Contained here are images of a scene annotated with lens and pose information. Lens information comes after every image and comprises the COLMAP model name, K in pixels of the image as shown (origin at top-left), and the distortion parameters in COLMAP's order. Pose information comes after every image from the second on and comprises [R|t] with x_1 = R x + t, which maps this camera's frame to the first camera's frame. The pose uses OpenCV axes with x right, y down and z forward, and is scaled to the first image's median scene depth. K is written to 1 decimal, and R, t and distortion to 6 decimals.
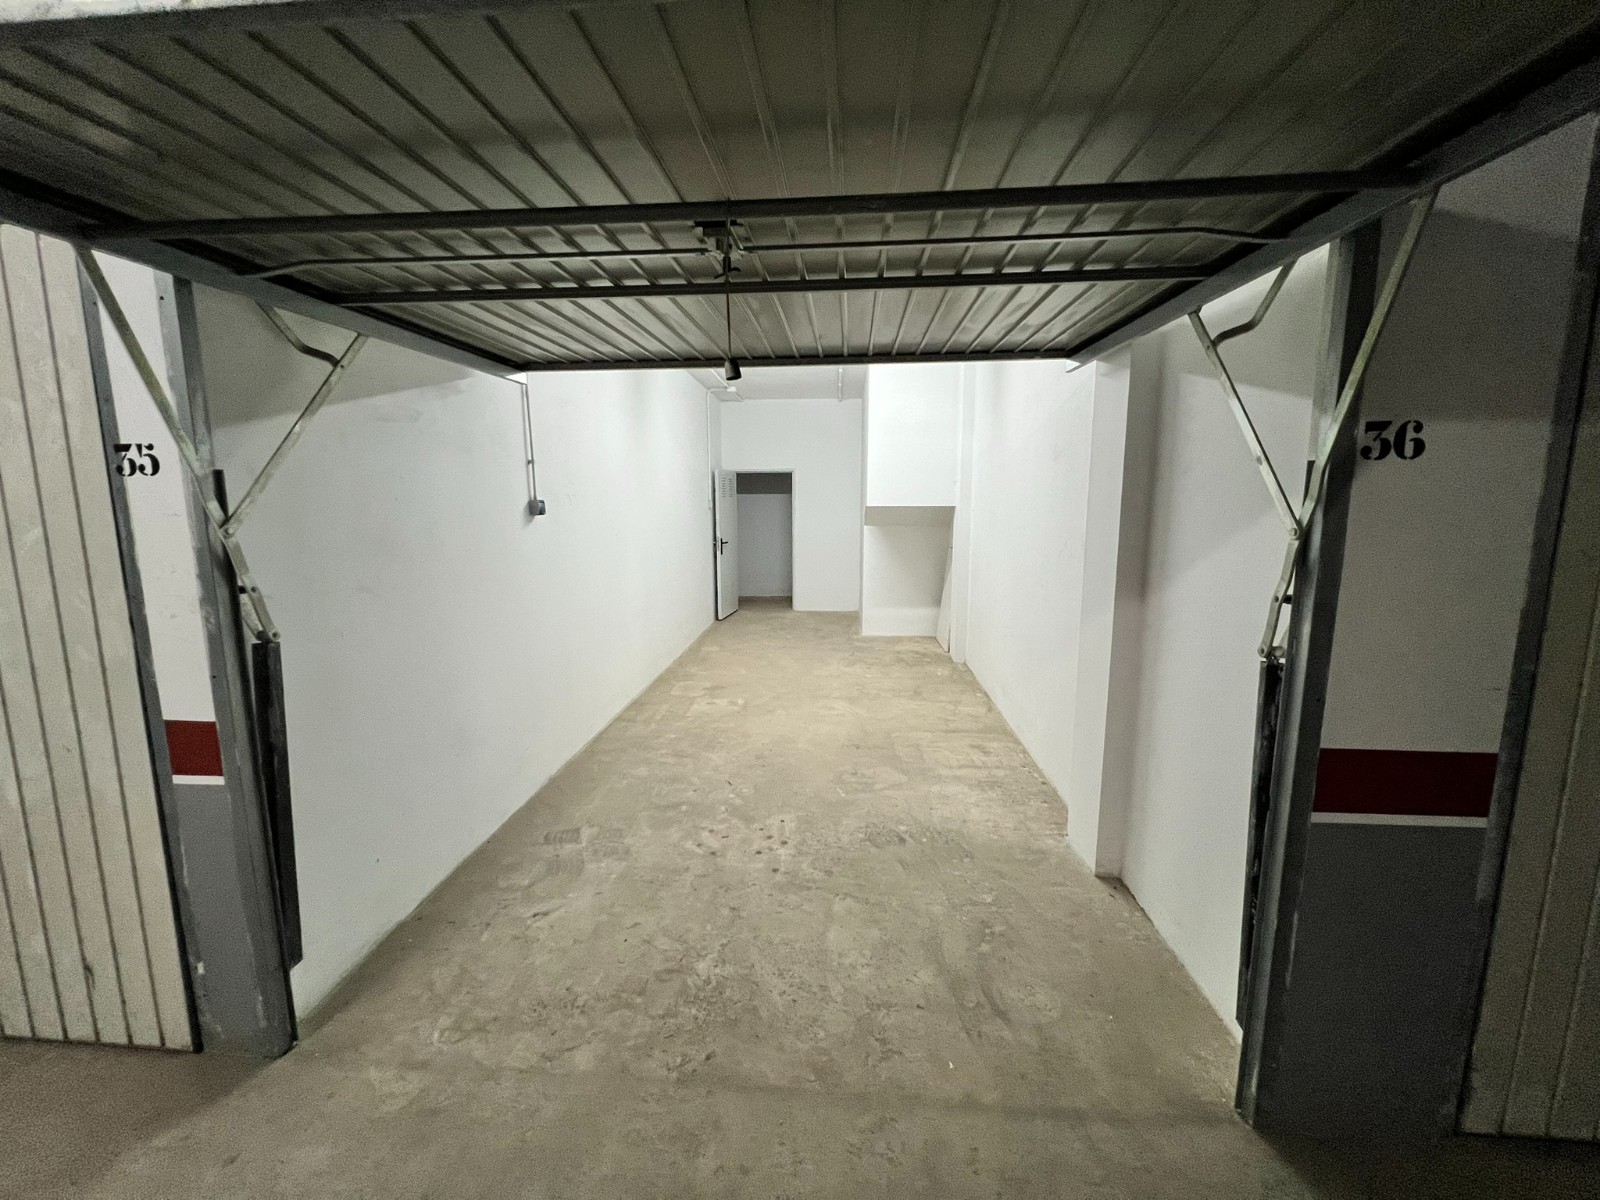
lens RADIAL K [[642.7, 0, 799.5], [0, 642.7, 597.9], [0, 0, 1]] dist [-0.002403, 0.000059]
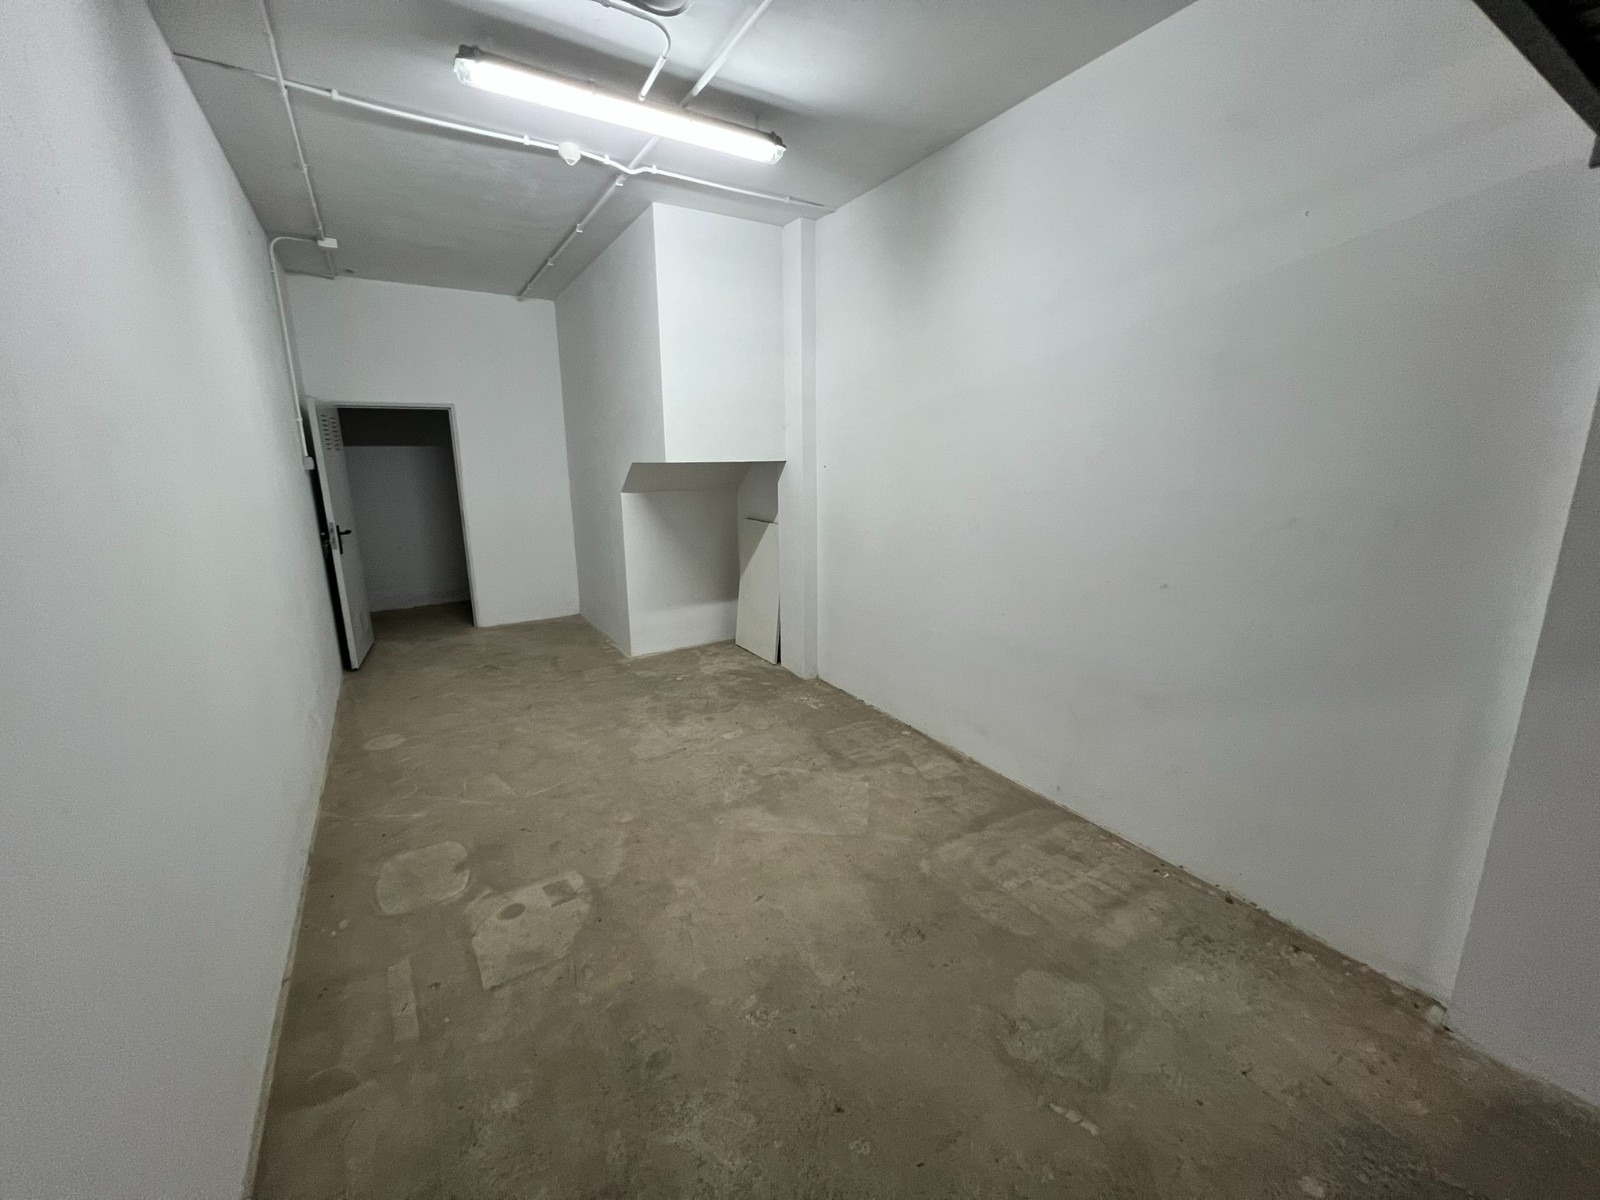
lens RADIAL K [[642.7, 0, 796.7], [0, 642.7, 587.2], [0, 0, 1]] dist [-0.002403, 0.000059]
pose [[0.811817, -0.121209, 0.571193, -0.204653], [0.092978, 0.992570, 0.078480, -0.075294], [-0.576462, -0.010603, 0.817055, 0.526438]]
